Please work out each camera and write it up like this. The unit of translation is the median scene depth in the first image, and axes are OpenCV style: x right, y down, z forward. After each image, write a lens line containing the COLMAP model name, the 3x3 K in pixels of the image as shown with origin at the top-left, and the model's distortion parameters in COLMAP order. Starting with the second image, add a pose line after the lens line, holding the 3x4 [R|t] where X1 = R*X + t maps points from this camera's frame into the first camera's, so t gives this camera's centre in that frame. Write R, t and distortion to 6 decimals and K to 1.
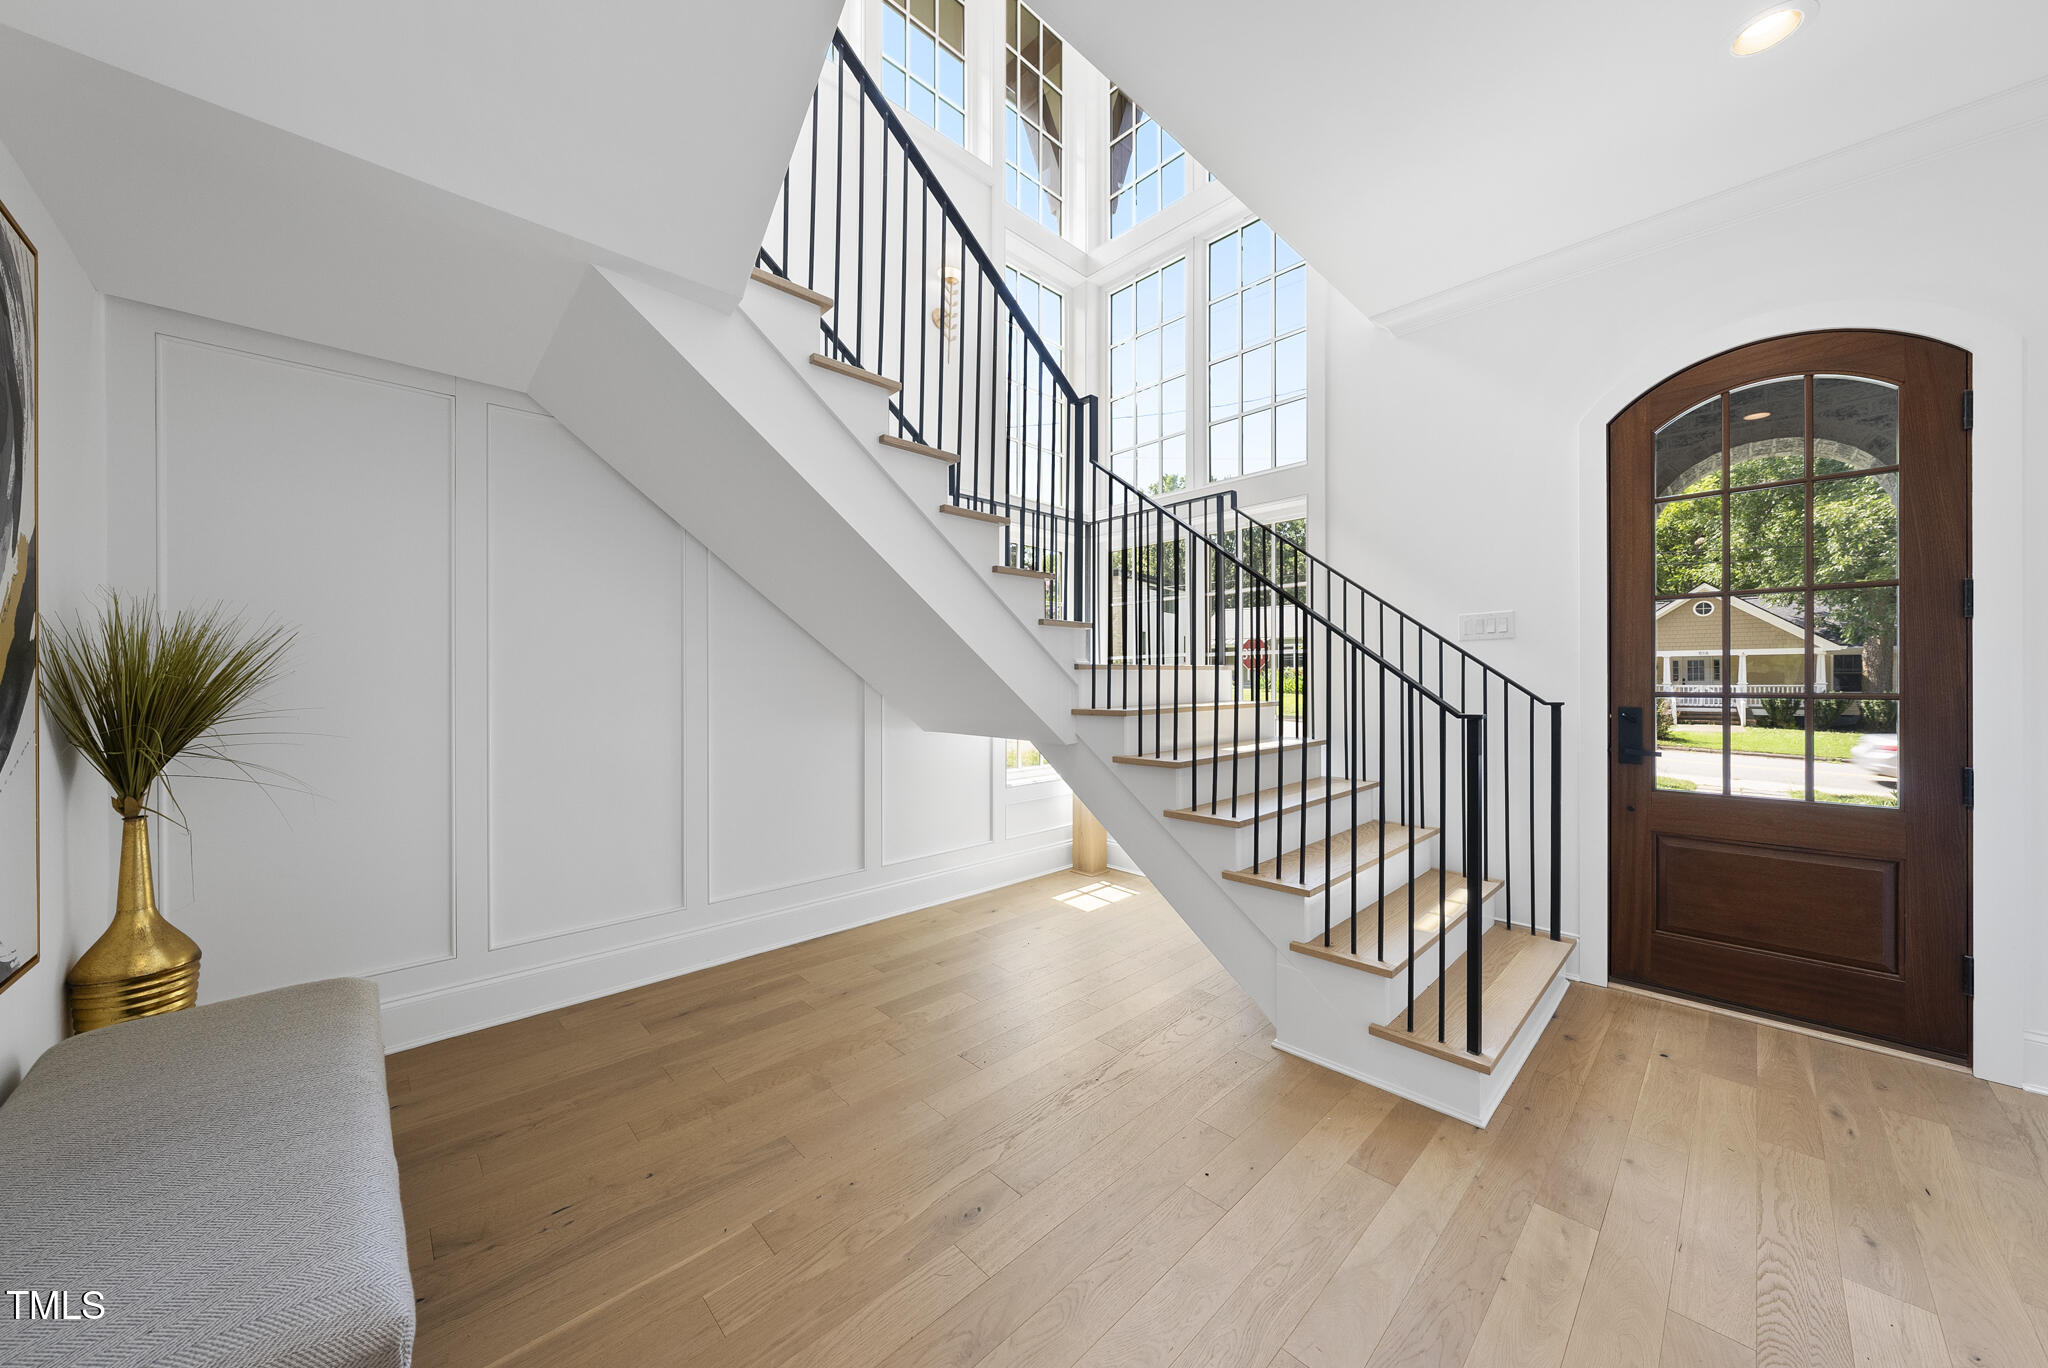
lens RADIAL K [[703.0, 0, 1025.8], [0, 703.0, 680.9], [0, 0, 1]] dist [-0.000951, 0.000079]
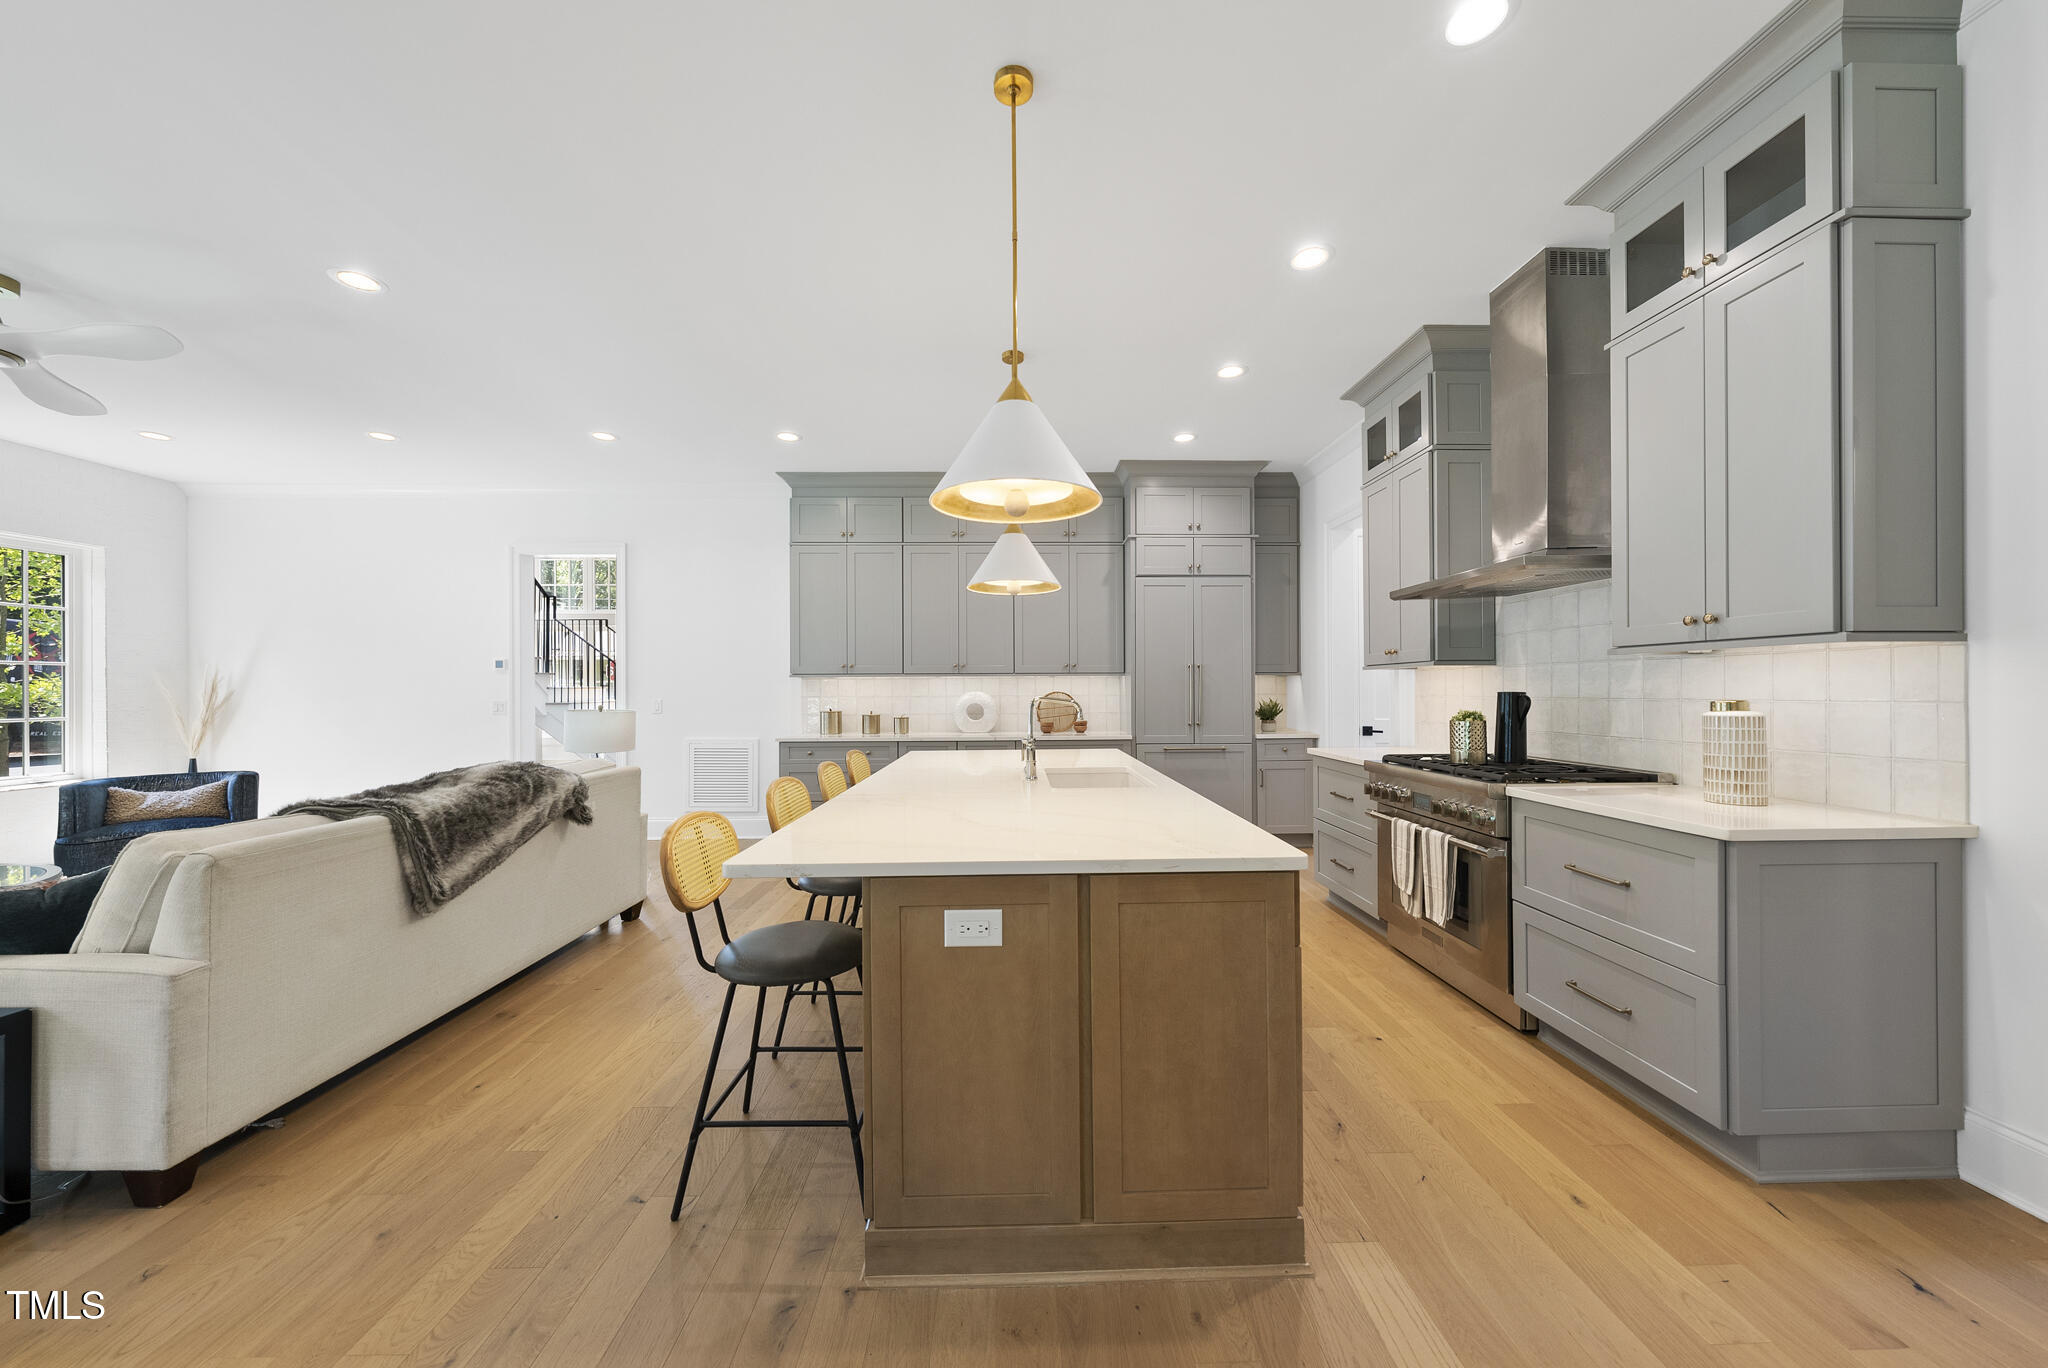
lens RADIAL K [[703.0, 0, 1020.9], [0, 703.0, 688.5], [0, 0, 1]] dist [-0.000951, 0.000079]
pose [[0.672719, 0.000819, 0.739898, -0.773490], [0.002905, 0.999989, -0.003748, -0.002802], [-0.739892, 0.004670, 0.672709, -2.440807]]
